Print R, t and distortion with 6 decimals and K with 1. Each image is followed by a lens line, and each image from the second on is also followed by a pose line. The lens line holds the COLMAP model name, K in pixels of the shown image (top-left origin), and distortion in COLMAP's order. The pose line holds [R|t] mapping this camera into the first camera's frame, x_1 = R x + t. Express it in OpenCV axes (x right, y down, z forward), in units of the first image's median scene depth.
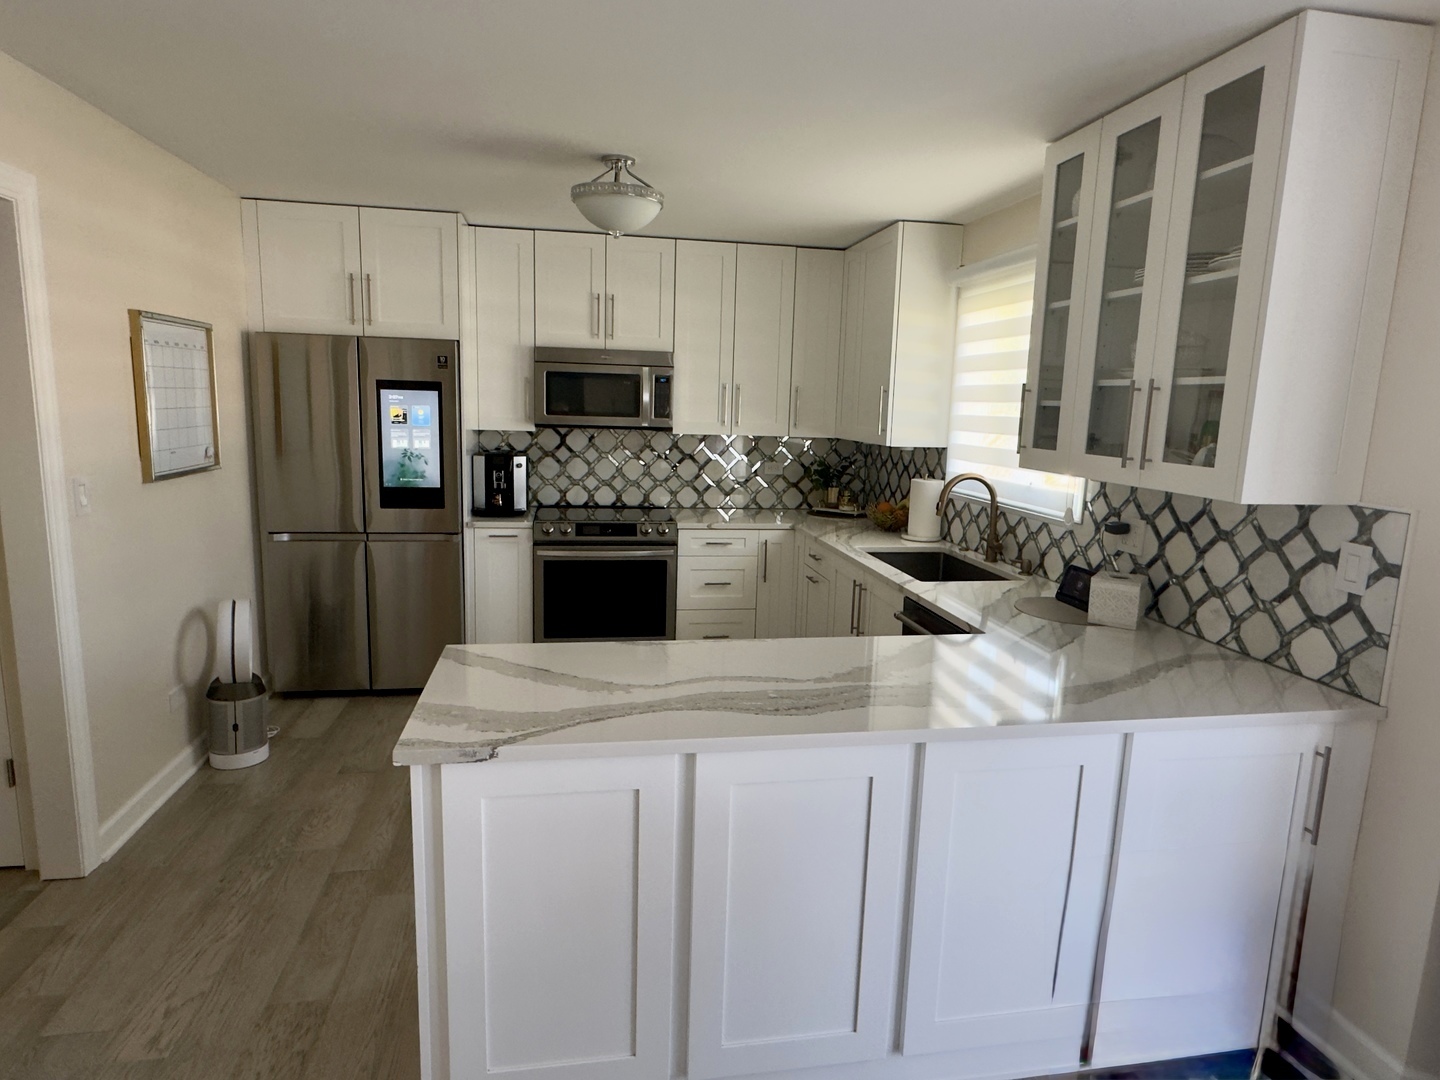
lens RADIAL K [[832.1, 0, 724.0], [0, 832.1, 543.2], [0, 0, 1]] dist [-0.010094, -0.001257]
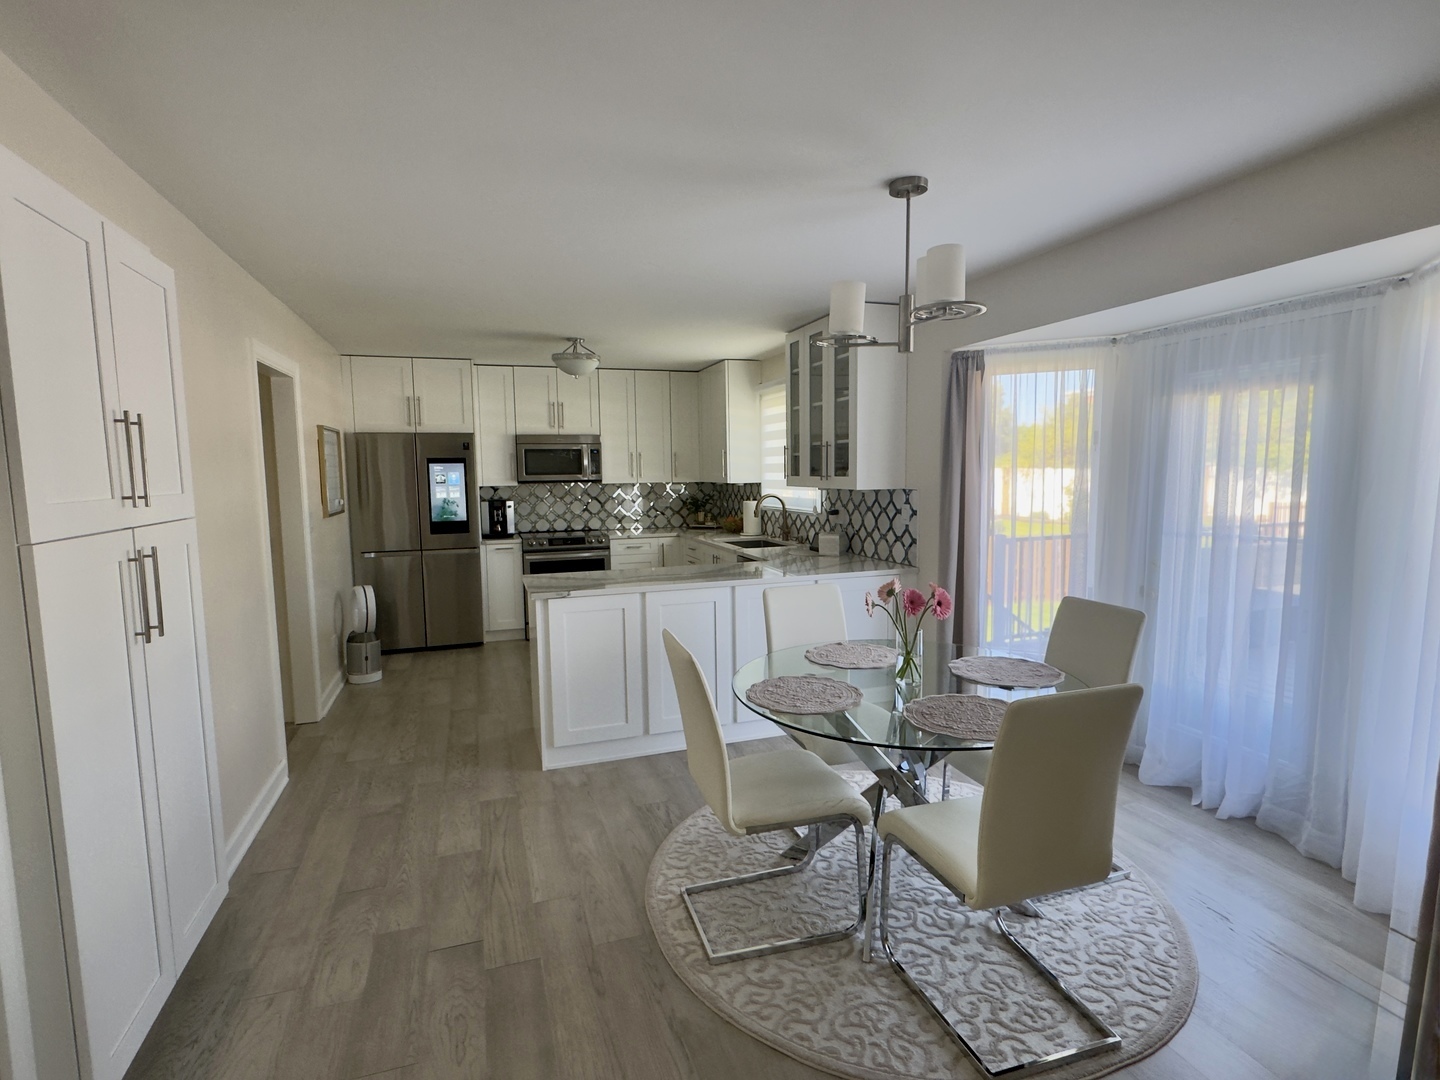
lens RADIAL K [[715.8, 0, 722.3], [0, 715.8, 544.5], [0, 0, 1]] dist [0.000233, -0.000050]
pose [[0.987701, -0.060400, 0.144219, -0.046565], [0.069085, 0.996038, -0.055992, 0.104750], [-0.140265, 0.065267, 0.987960, -0.530483]]
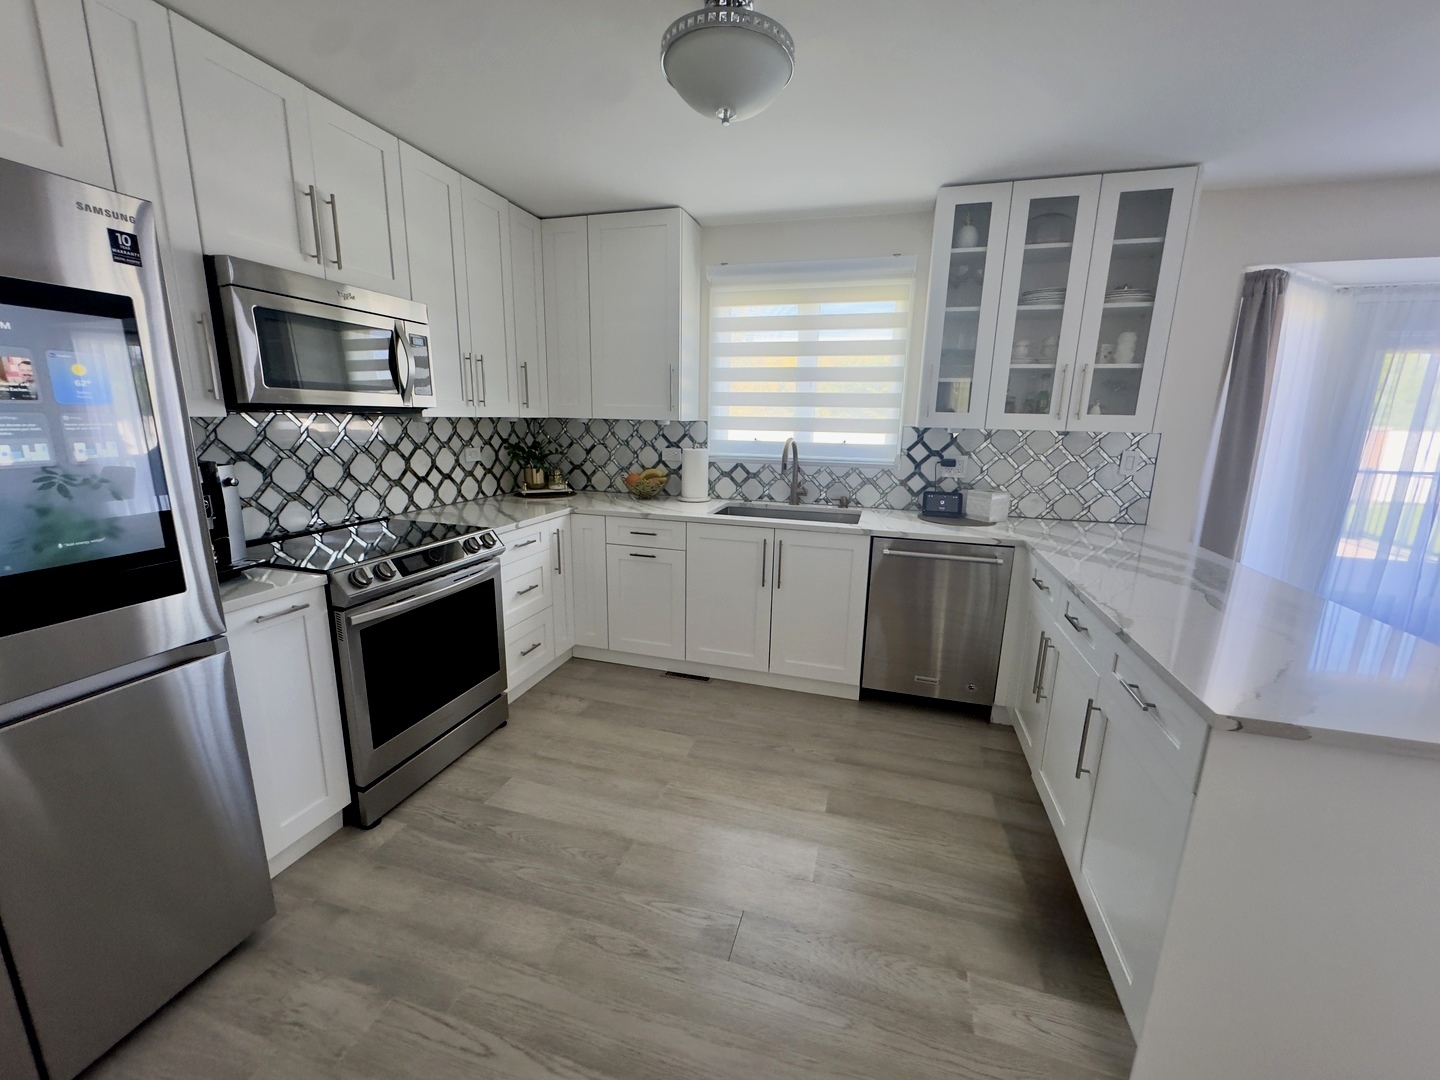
lens RADIAL K [[569.9, 0, 724.1], [0, 569.9, 537.7], [0, 0, 1]] dist [0.000417, -0.000213]
pose [[0.449824, -0.208905, 0.868342, -0.503014], [0.144287, 0.976486, 0.160177, -0.083648], [-0.881385, 0.053239, 0.469389, 0.643151]]
